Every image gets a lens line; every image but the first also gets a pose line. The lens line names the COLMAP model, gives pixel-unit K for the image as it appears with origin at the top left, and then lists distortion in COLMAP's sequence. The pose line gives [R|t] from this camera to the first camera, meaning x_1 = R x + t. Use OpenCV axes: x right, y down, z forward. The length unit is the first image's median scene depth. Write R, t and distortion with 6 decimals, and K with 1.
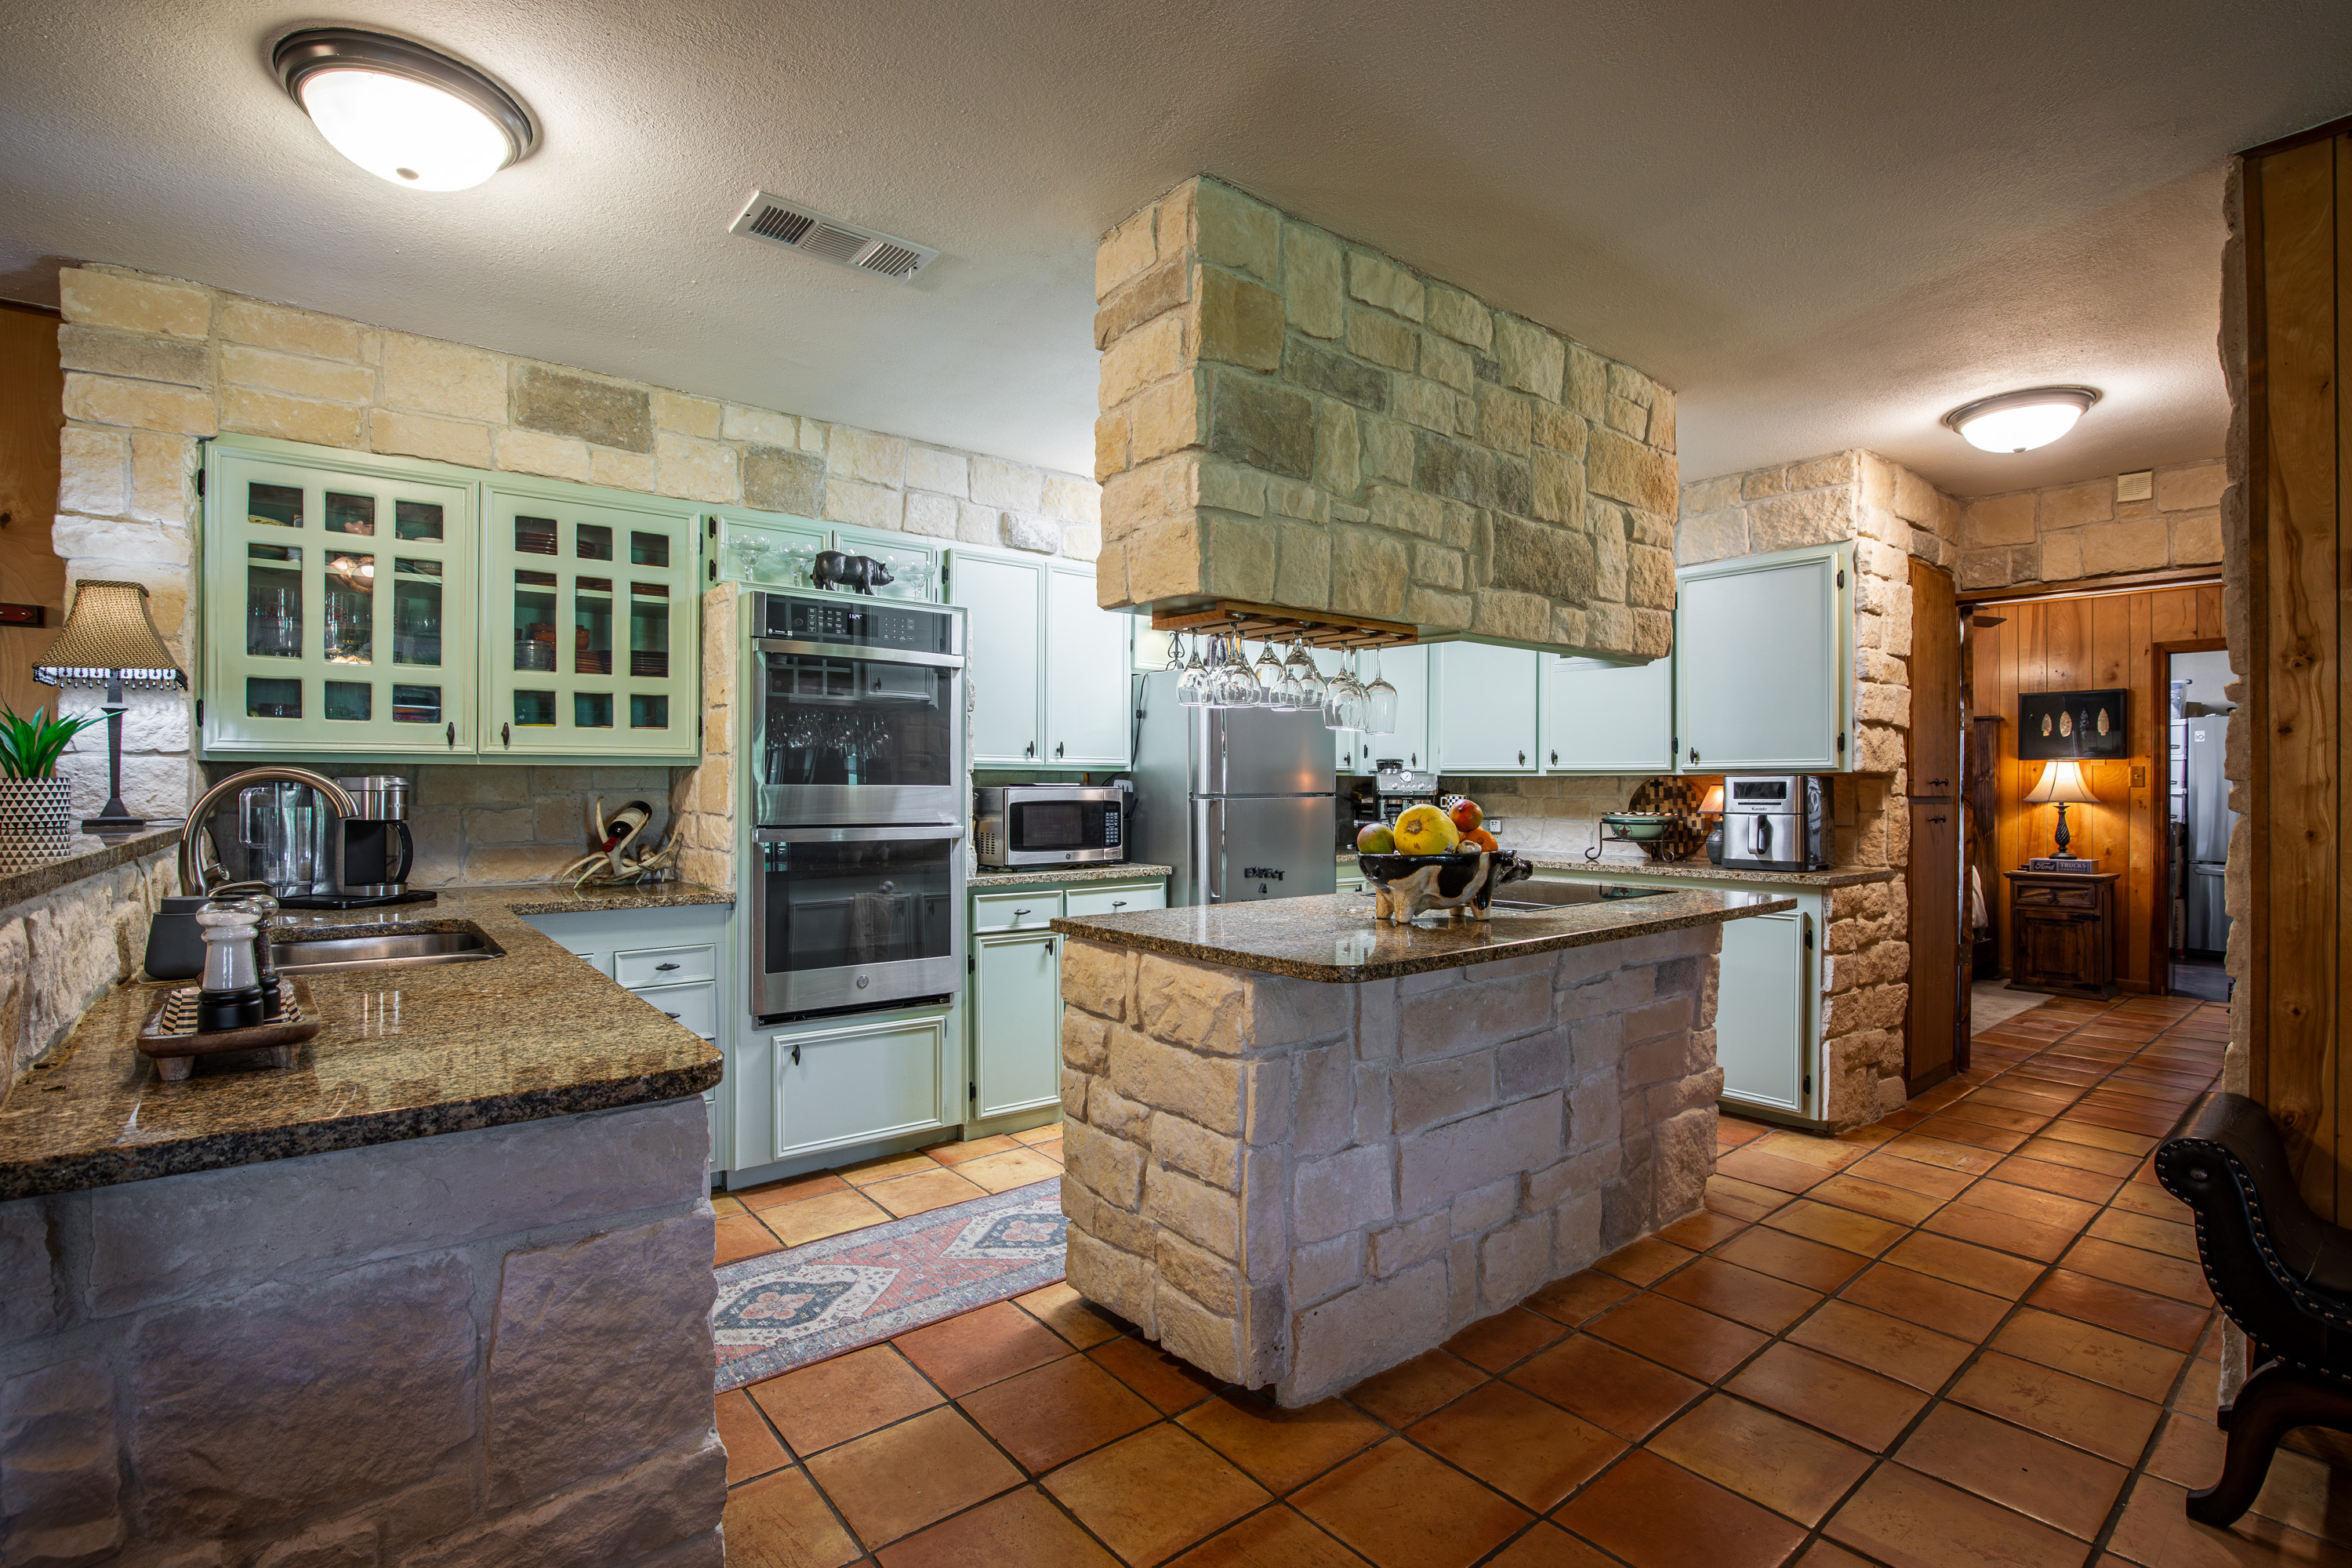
lens RADIAL K [[1074.8, 0, 1178.8], [0, 1074.8, 783.2], [0, 0, 1]] dist [-0.030530, 0.002597]
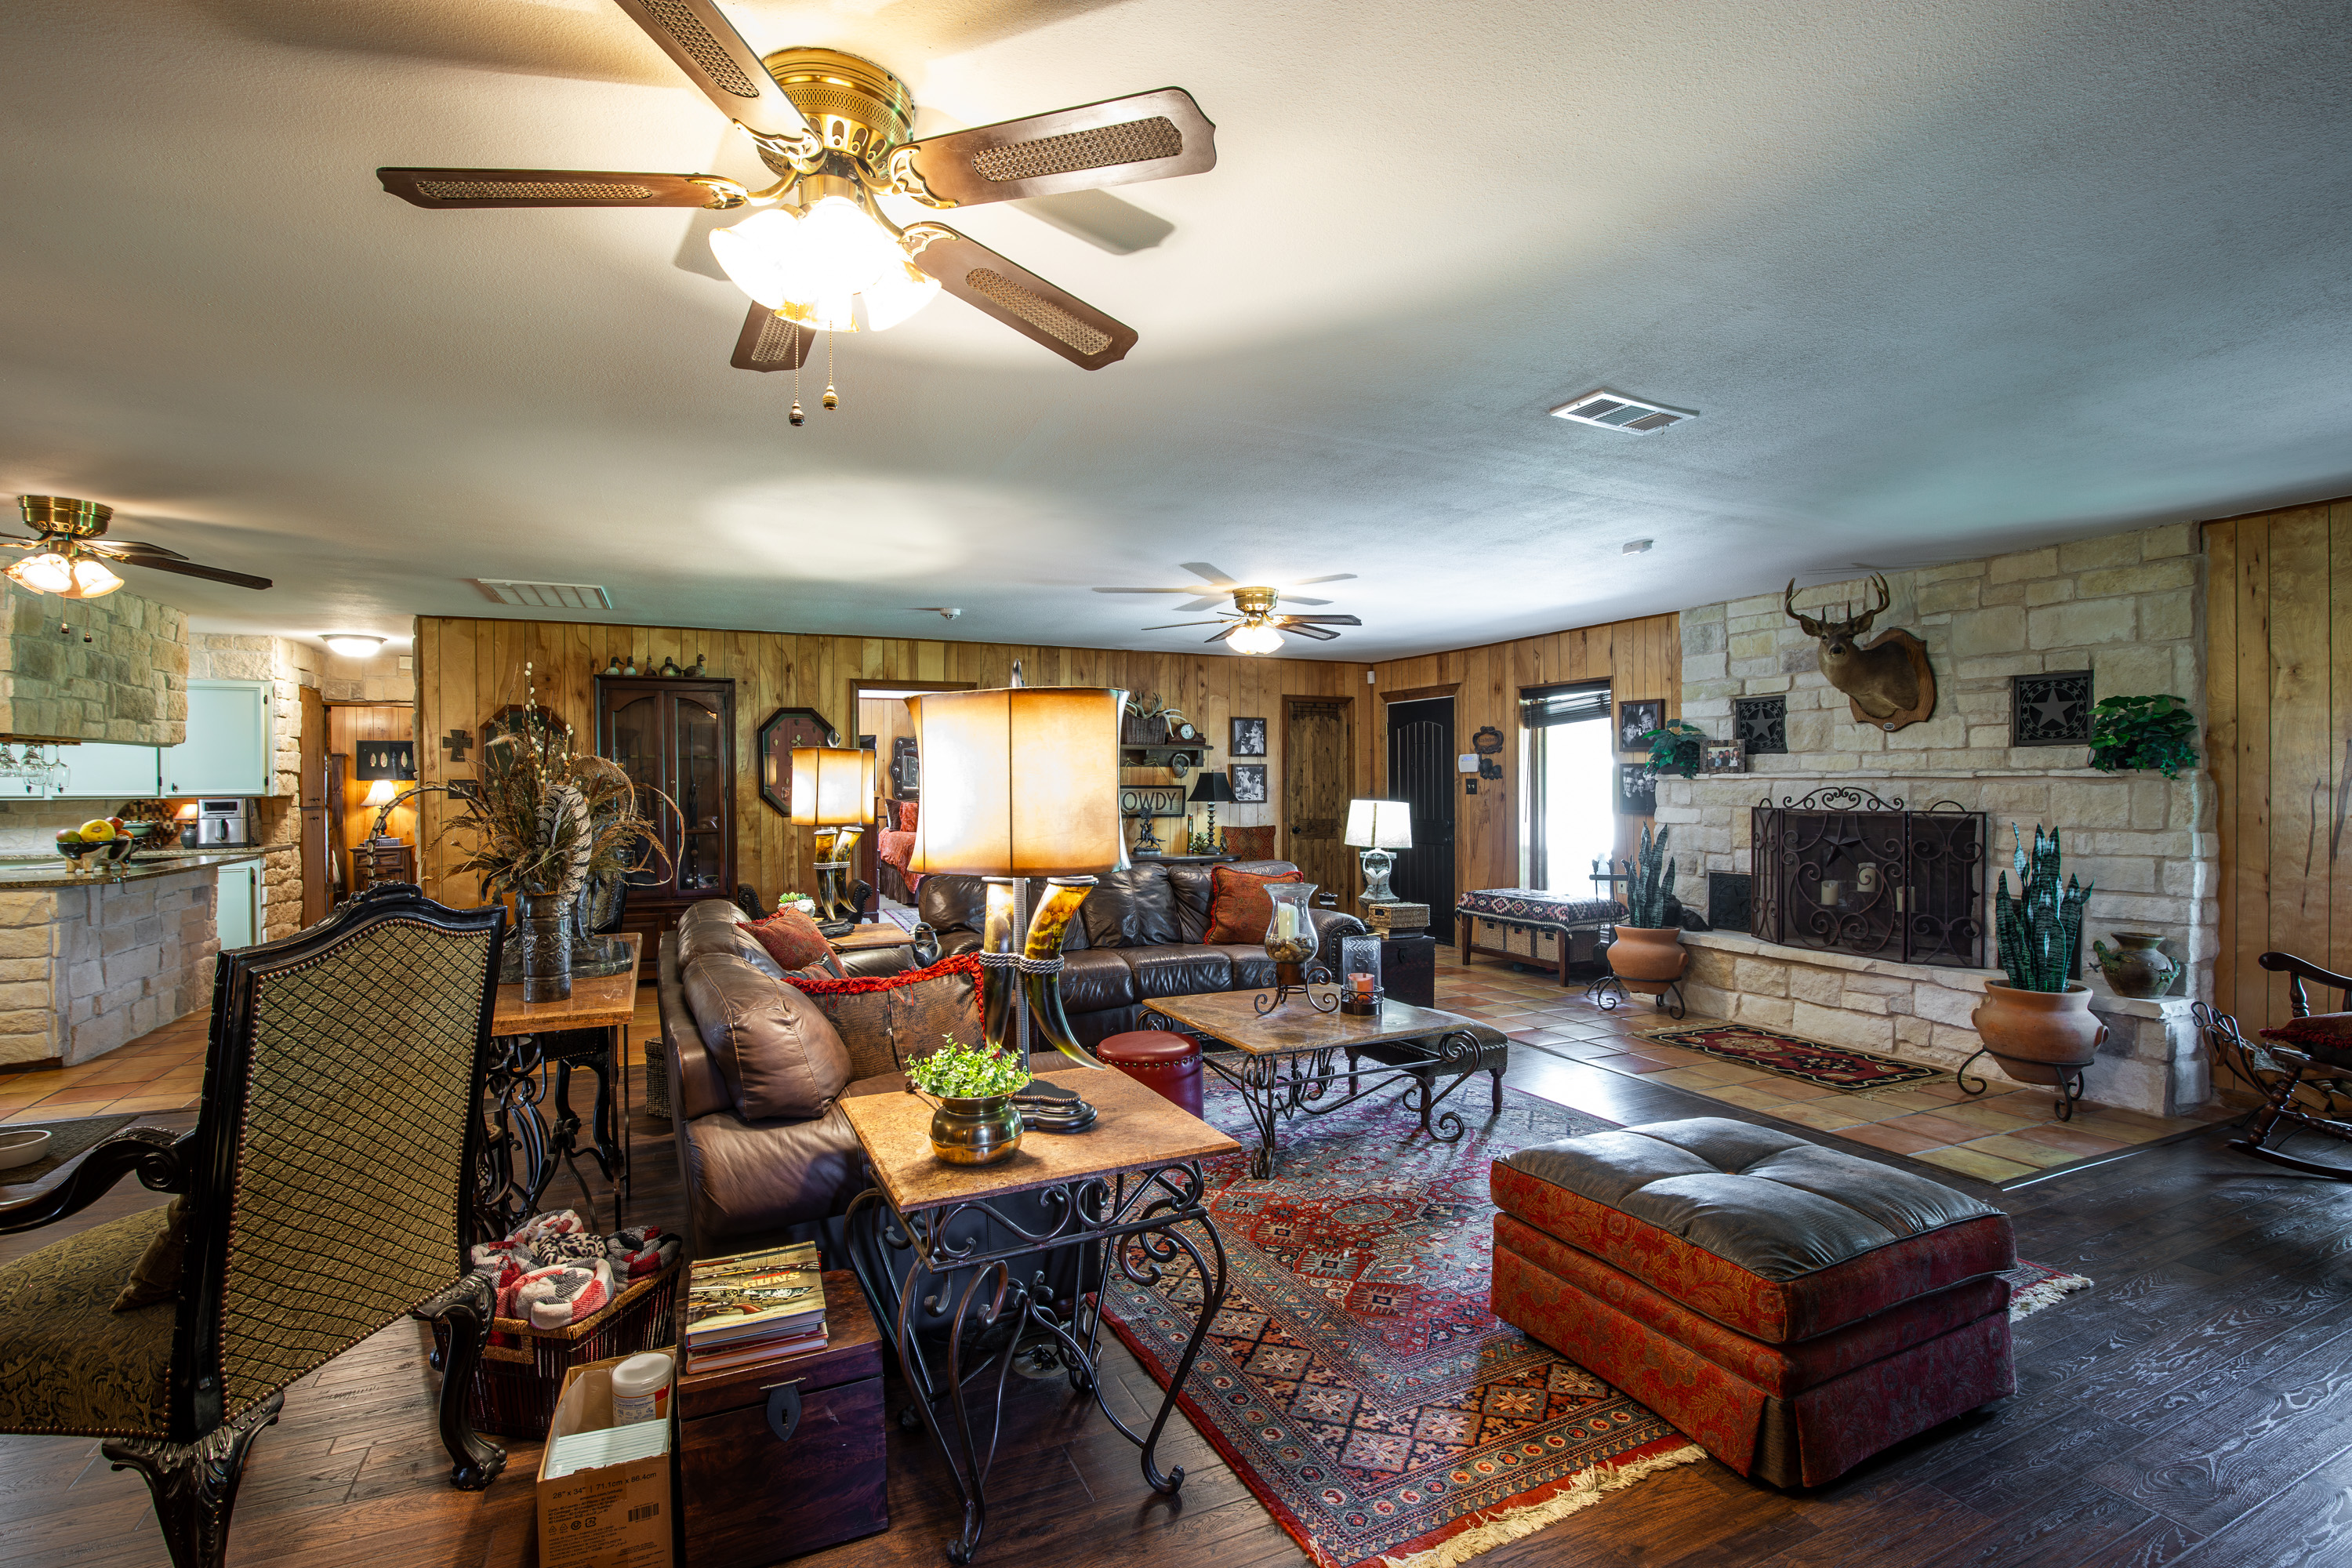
lens RADIAL K [[1074.8, 0, 1170.9], [0, 1074.8, 786.6], [0, 0, 1]] dist [-0.030530, 0.002597]
pose [[0.244341, -0.011397, 0.969622, -1.020547], [0.006522, 0.999928, 0.010110, -0.043590], [-0.969667, 0.003854, 0.244398, -1.314131]]
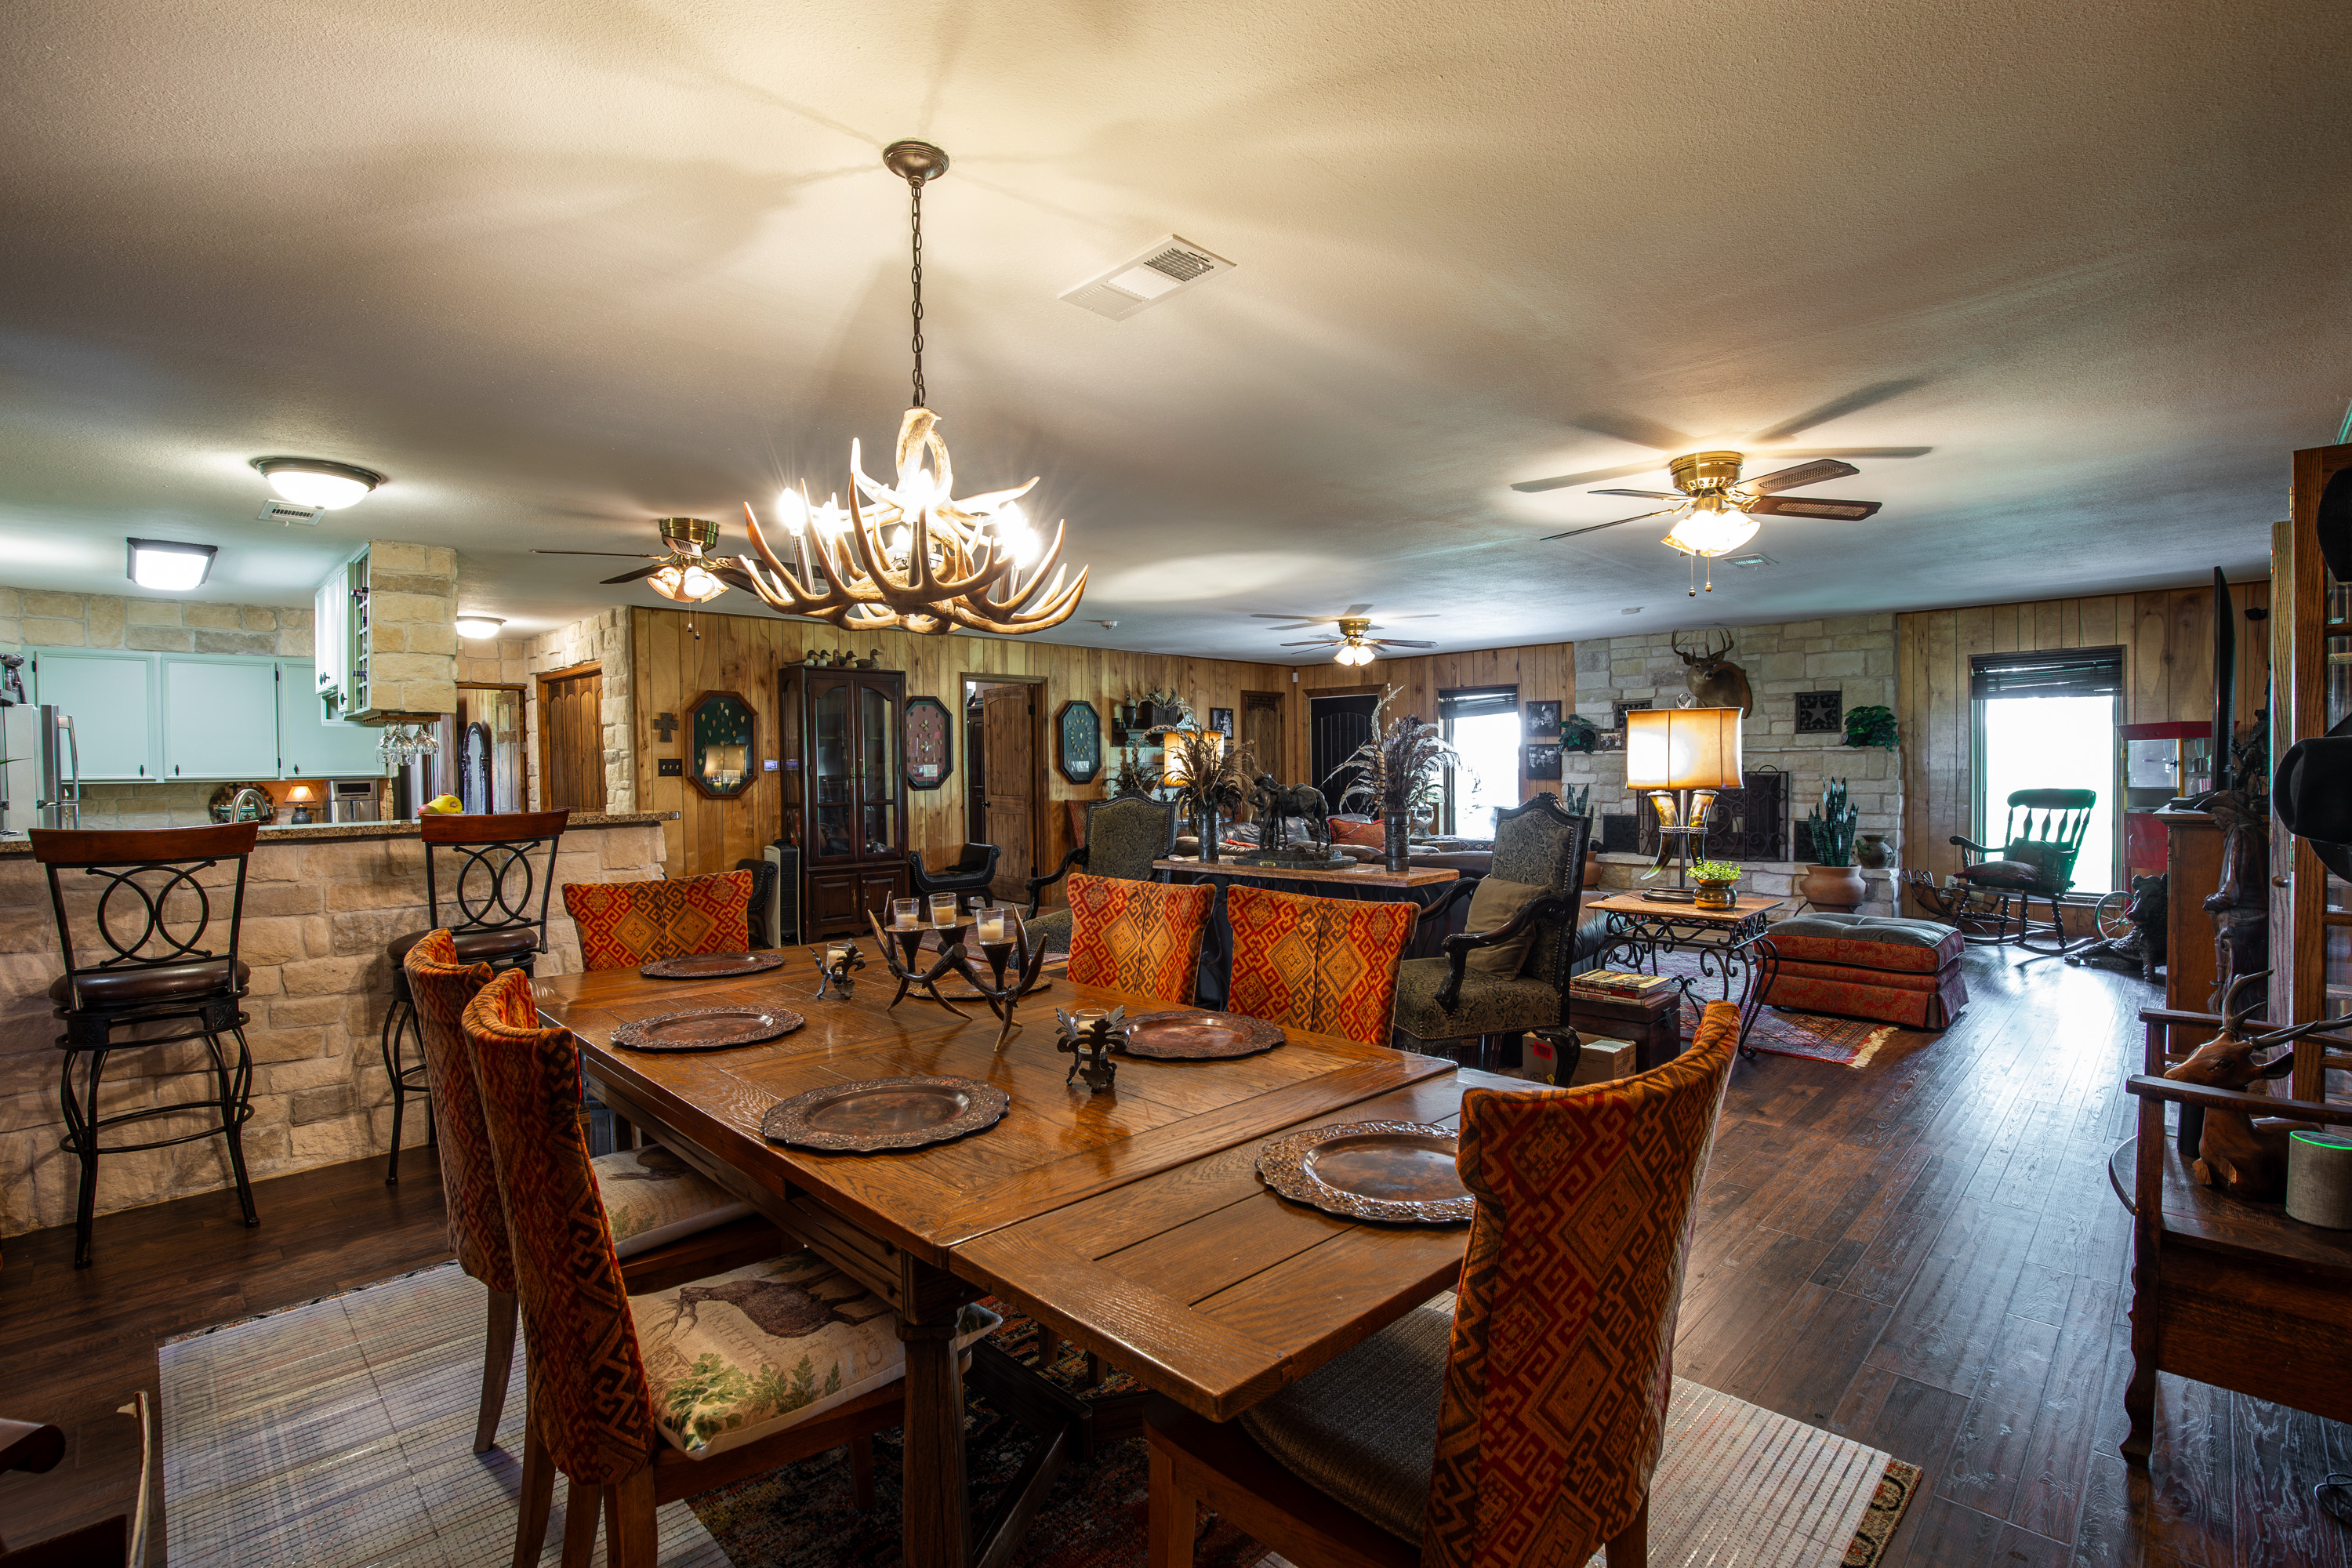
lens RADIAL K [[1074.8, 0, 1172.4], [0, 1074.8, 783.8], [0, 0, 1]] dist [-0.030530, 0.002597]
pose [[-0.111508, -0.023503, 0.993486, -1.729557], [0.011298, 0.999626, 0.024916, -0.036281], [-0.993699, 0.014003, -0.111200, -0.253119]]
